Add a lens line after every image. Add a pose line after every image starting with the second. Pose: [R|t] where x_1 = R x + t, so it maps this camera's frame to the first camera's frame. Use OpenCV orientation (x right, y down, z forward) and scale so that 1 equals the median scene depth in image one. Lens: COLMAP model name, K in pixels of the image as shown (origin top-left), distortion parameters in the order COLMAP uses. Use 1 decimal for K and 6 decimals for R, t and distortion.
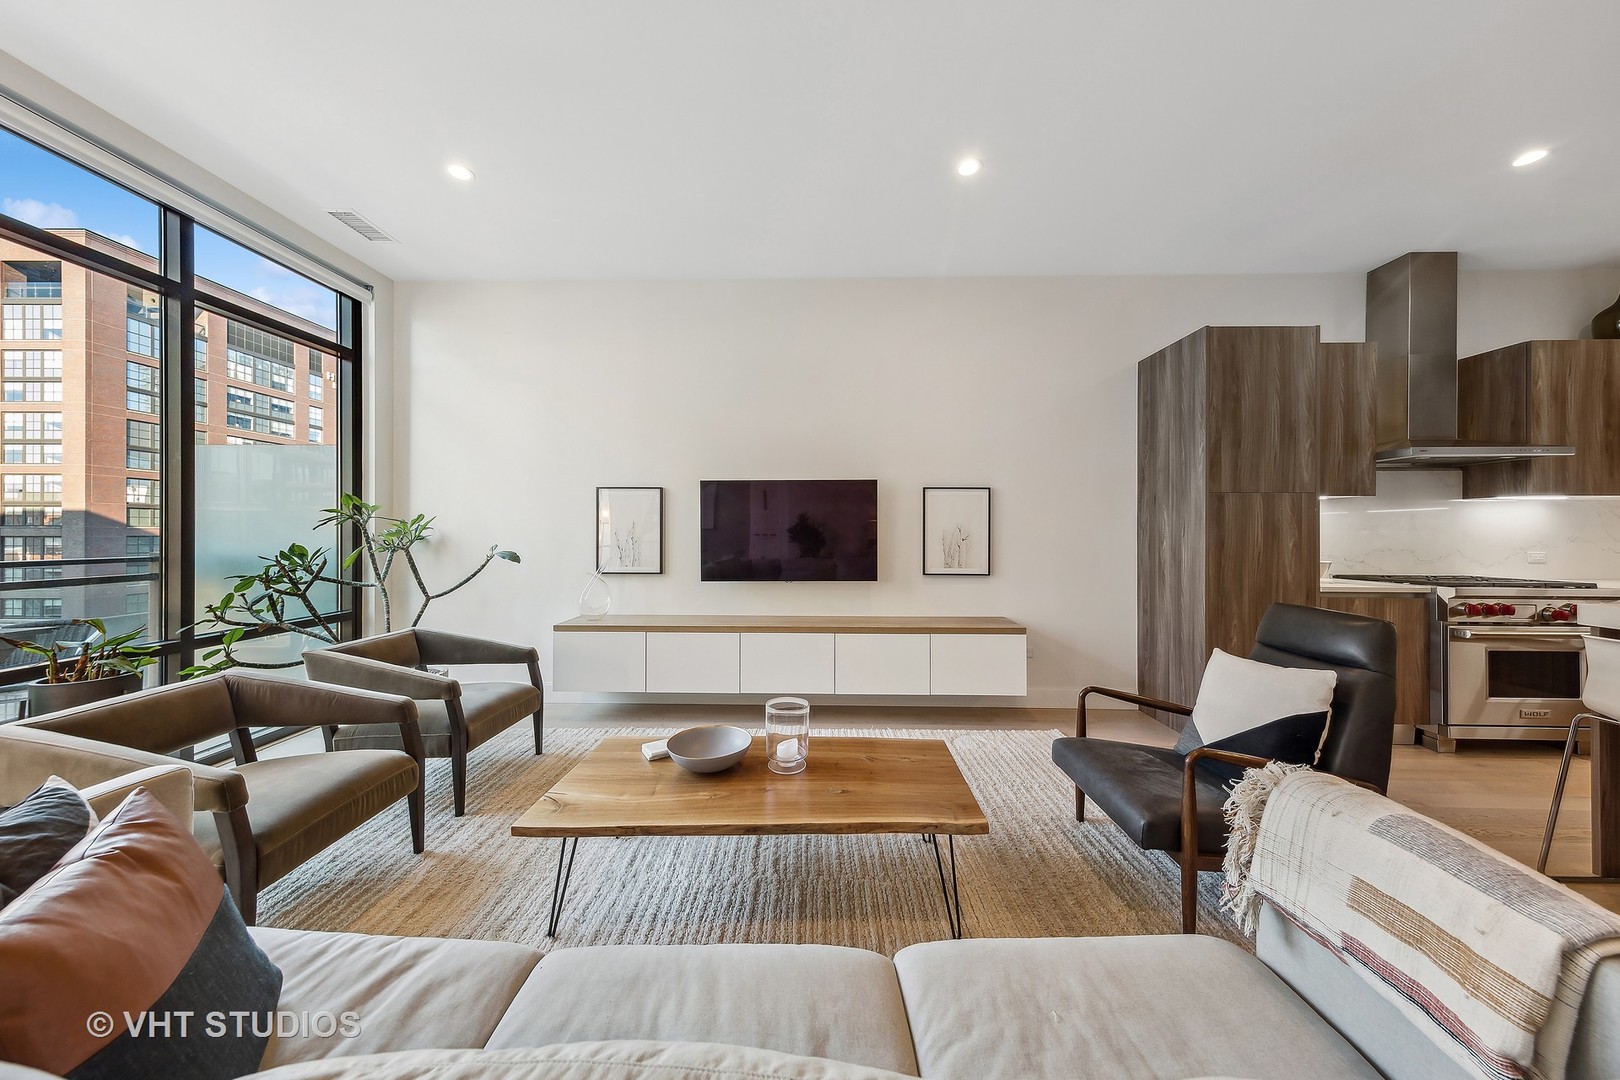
lens RADIAL K [[518.7, 0, 812.1], [0, 518.7, 532.9], [0, 0, 1]] dist [0.006043, -0.000226]
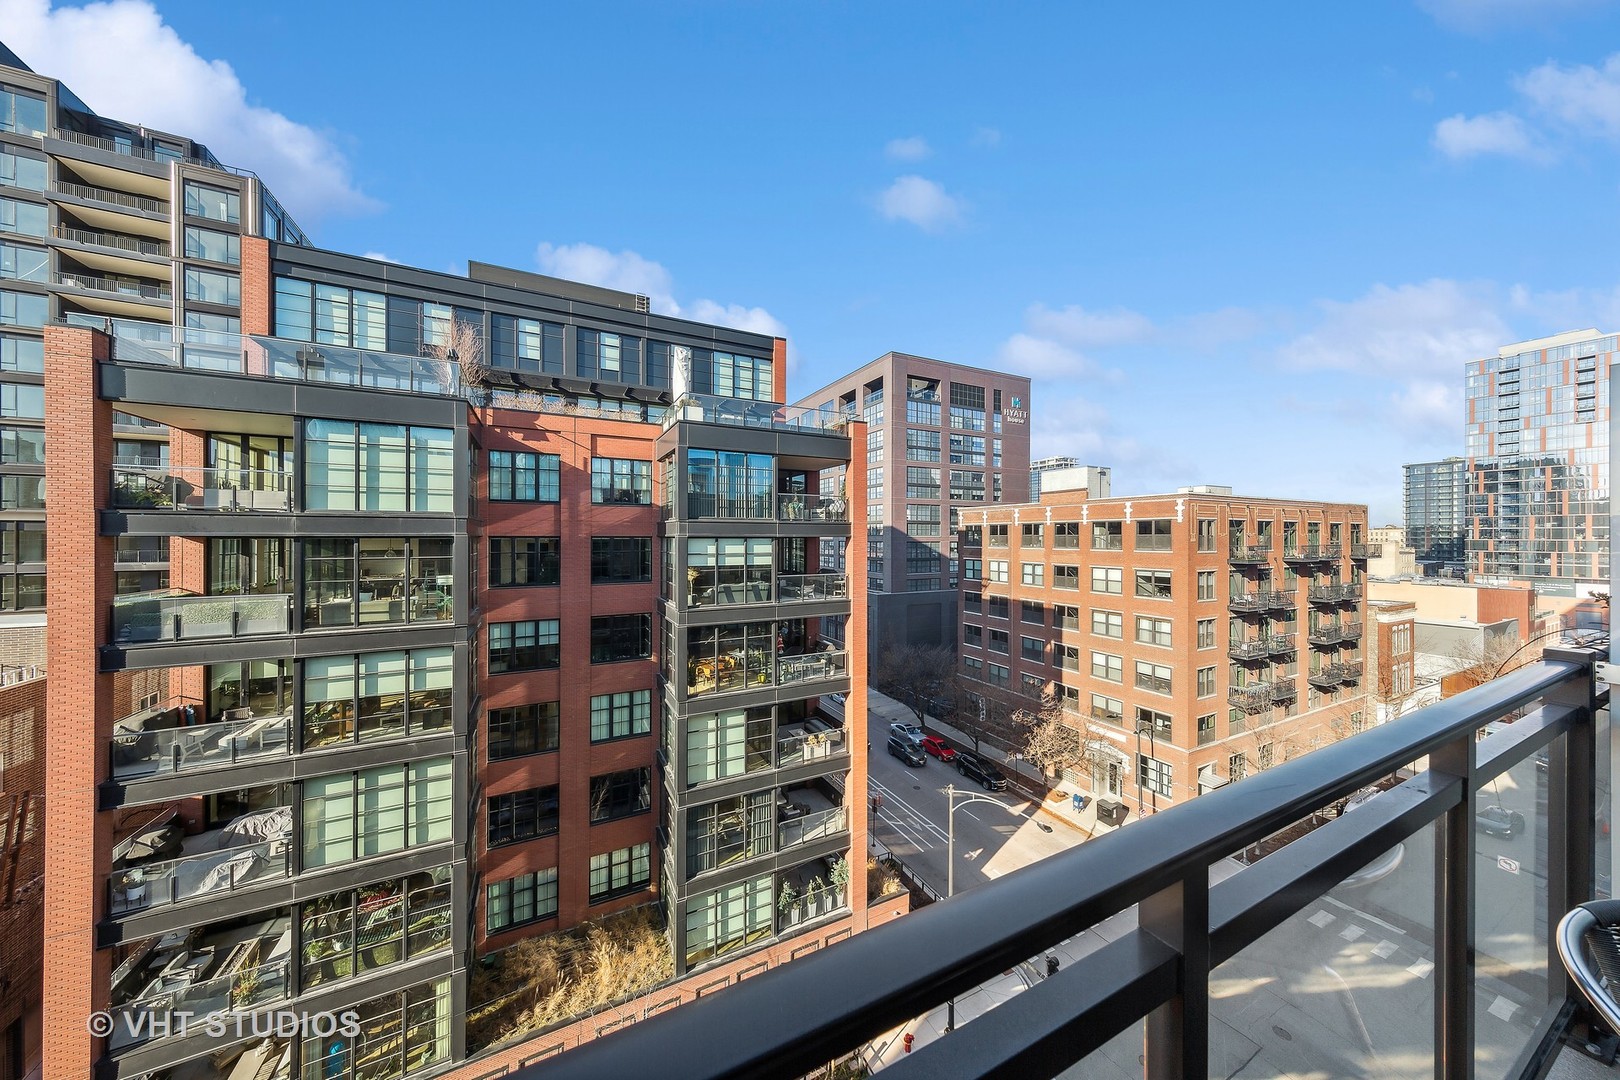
lens RADIAL K [[518.7, 0, 809.8], [0, 518.7, 534.3], [0, 0, 1]] dist [0.006043, -0.000226]
pose [[0.471102, -0.006343, -0.882056, -1.261632], [-0.000701, 0.999971, -0.007566, -0.051247], [0.882079, 0.004183, 0.471084, 0.335678]]
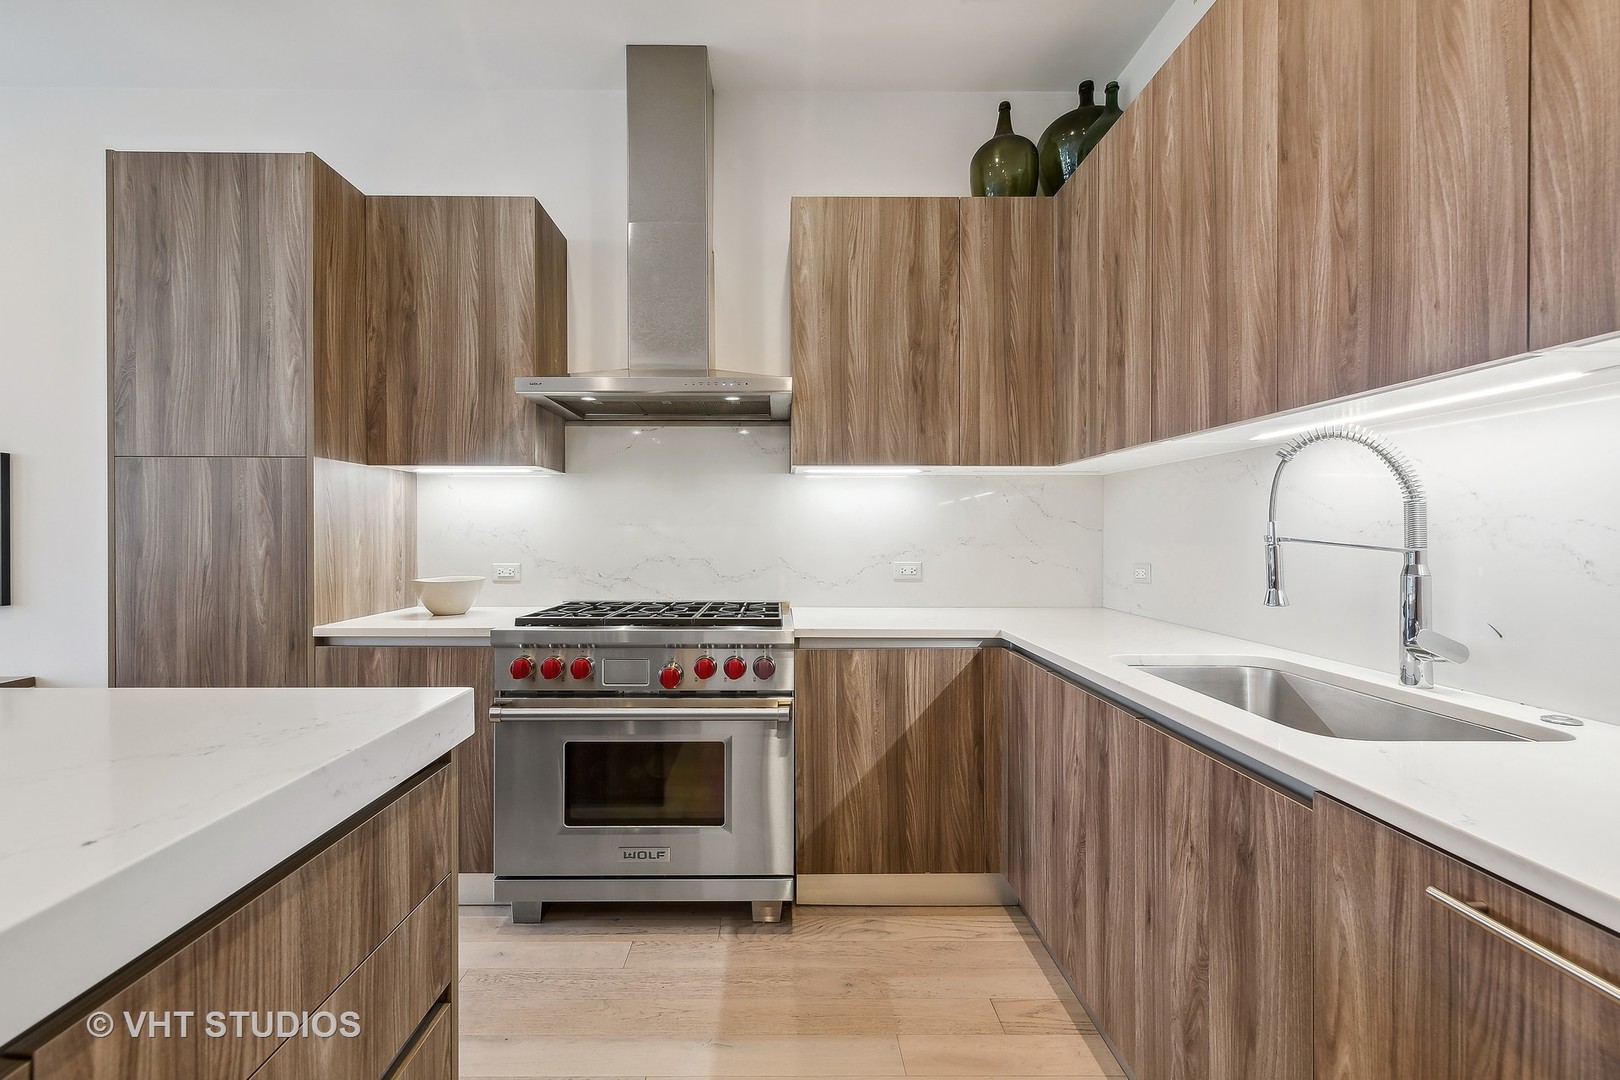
lens RADIAL K [[733.2, 0, 799.8], [0, 733.2, 548.0], [0, 0, 1]] dist [0.005711, 0.000042]
pose [[0.999421, -0.003292, 0.033879, 1.213062], [0.002804, 0.999892, 0.014438, 0.007859], [-0.033923, -0.014334, 0.999322, 0.166249]]
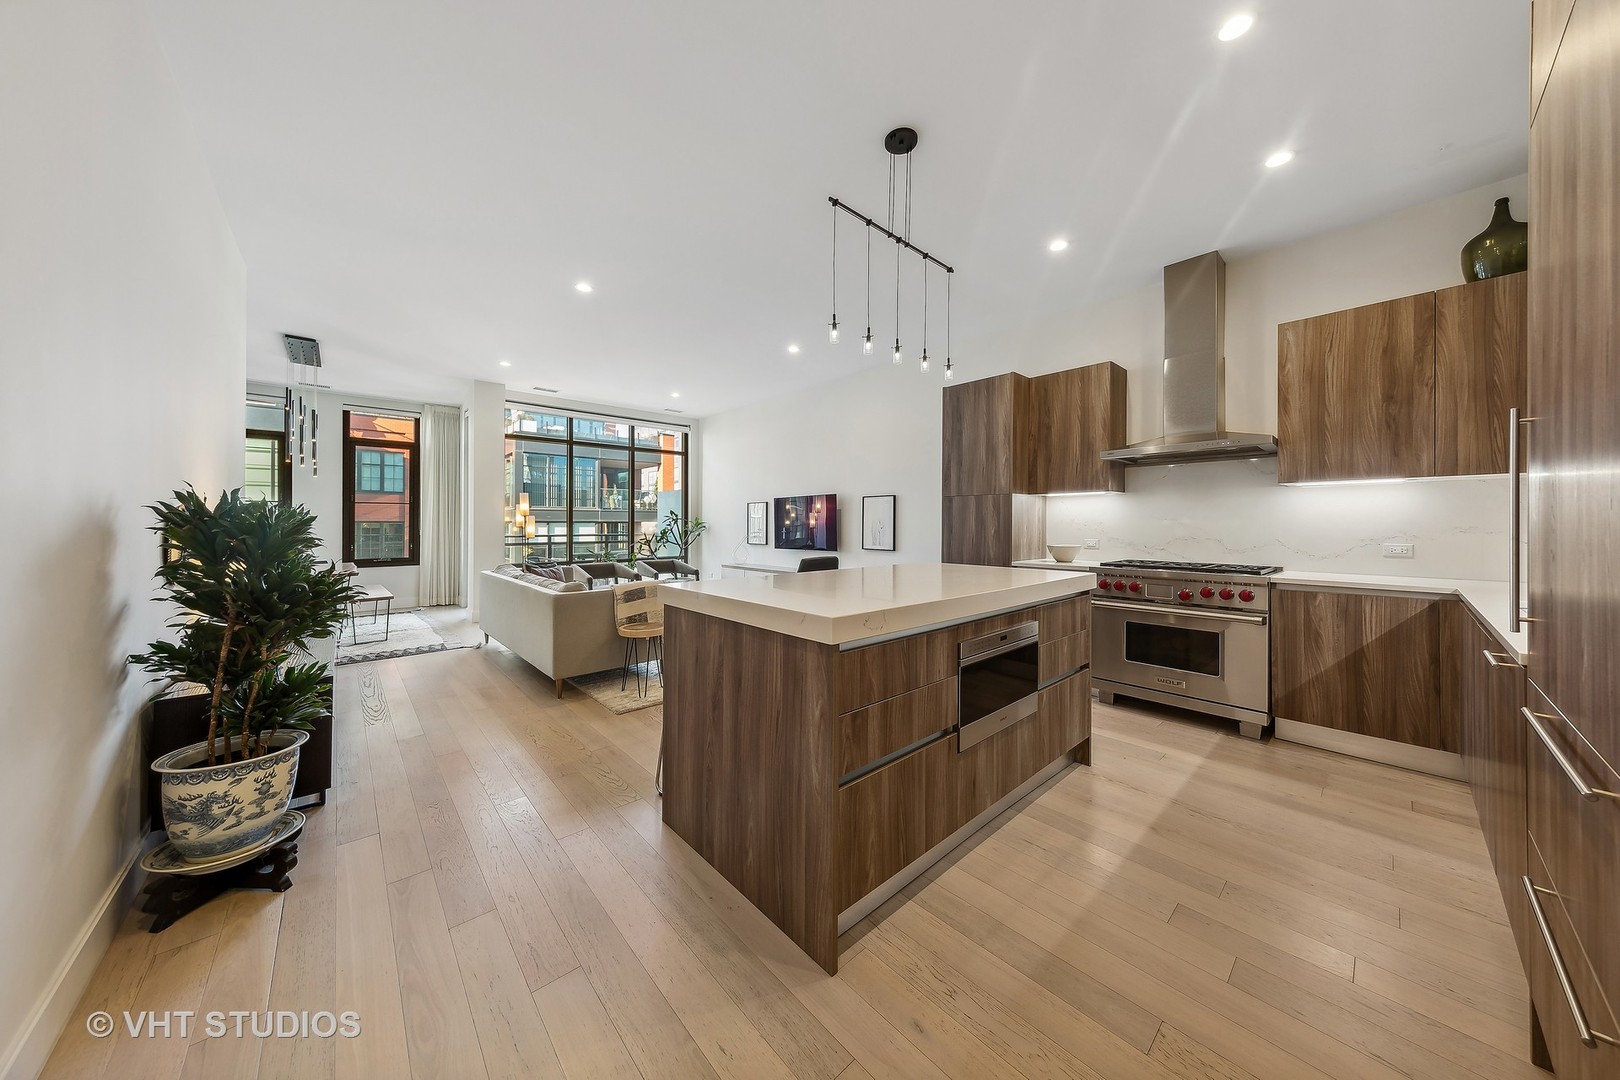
lens RADIAL K [[518.7, 0, 804.6], [0, 518.7, 523.3], [0, 0, 1]] dist [0.006043, -0.000226]
pose [[0.680216, -0.004884, -0.732995, 1.330506], [0.001443, 0.999985, -0.005323, 0.006347], [0.733010, 0.002563, 0.680213, -0.277205]]
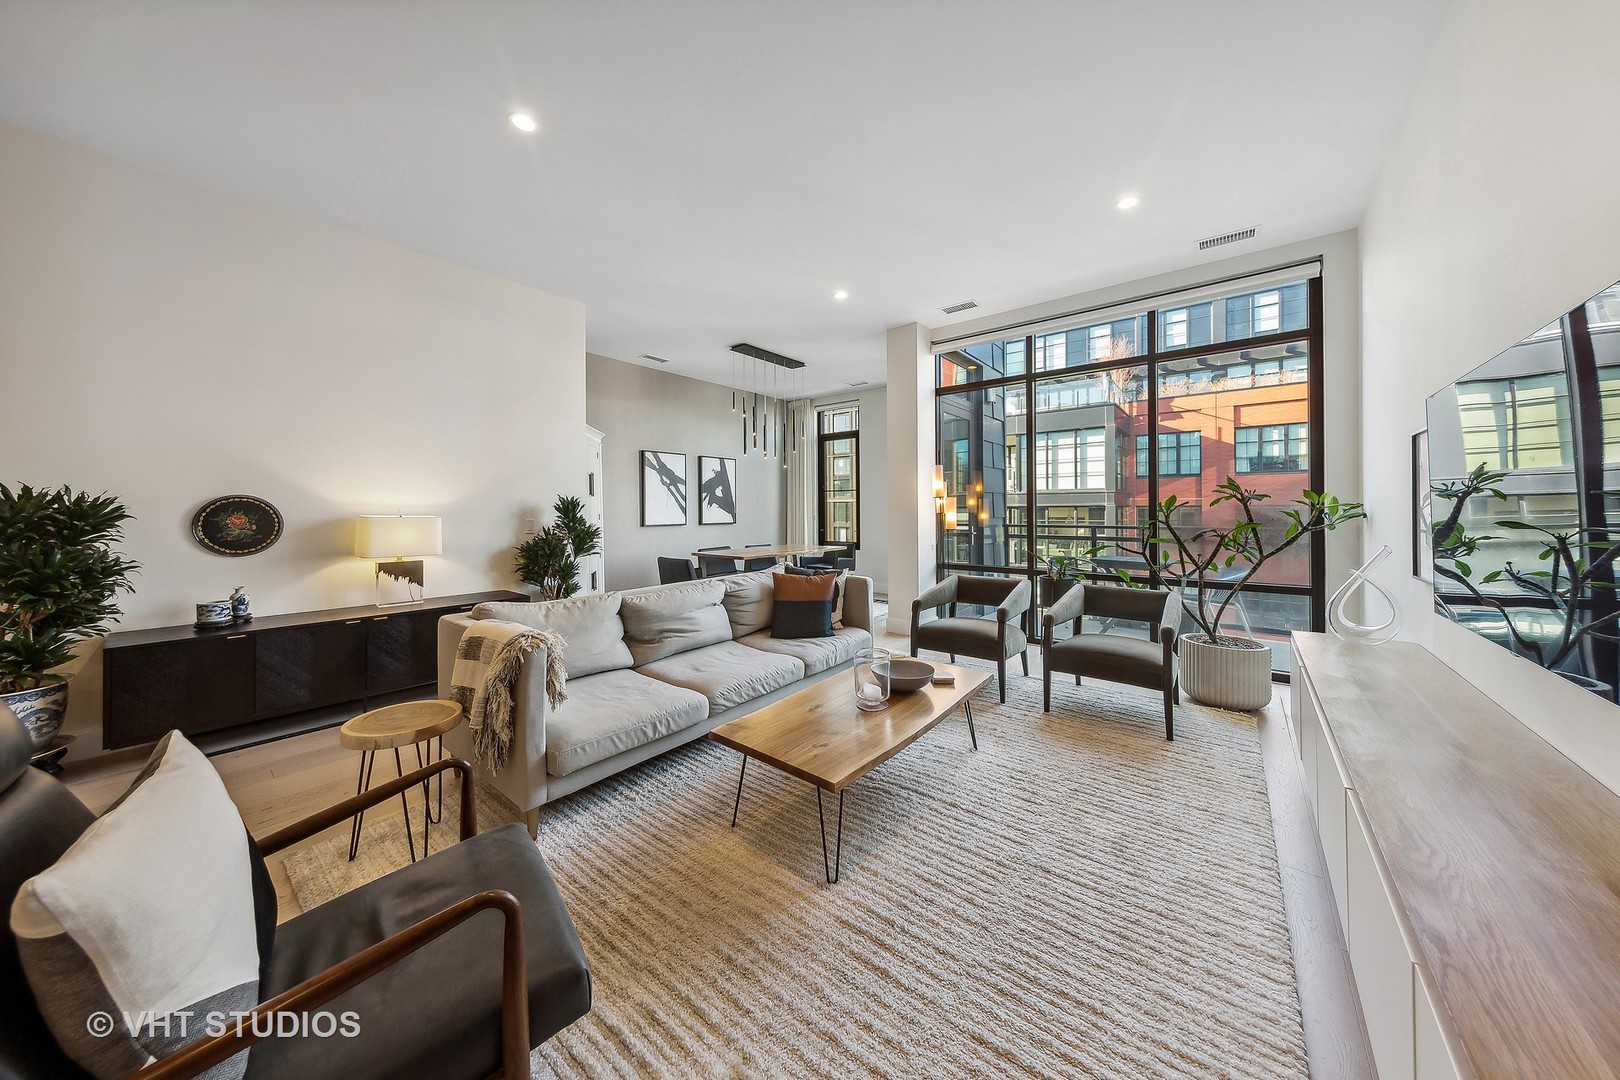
lens RADIAL K [[518.7, 0, 809.2], [0, 518.7, 512.0], [0, 0, 1]] dist [0.006043, -0.000226]
pose [[-0.618162, 0.001991, -0.786048, 0.504417], [0.000924, 0.999998, 0.001806, 0.001980], [0.786050, 0.000390, -0.618162, 0.845745]]
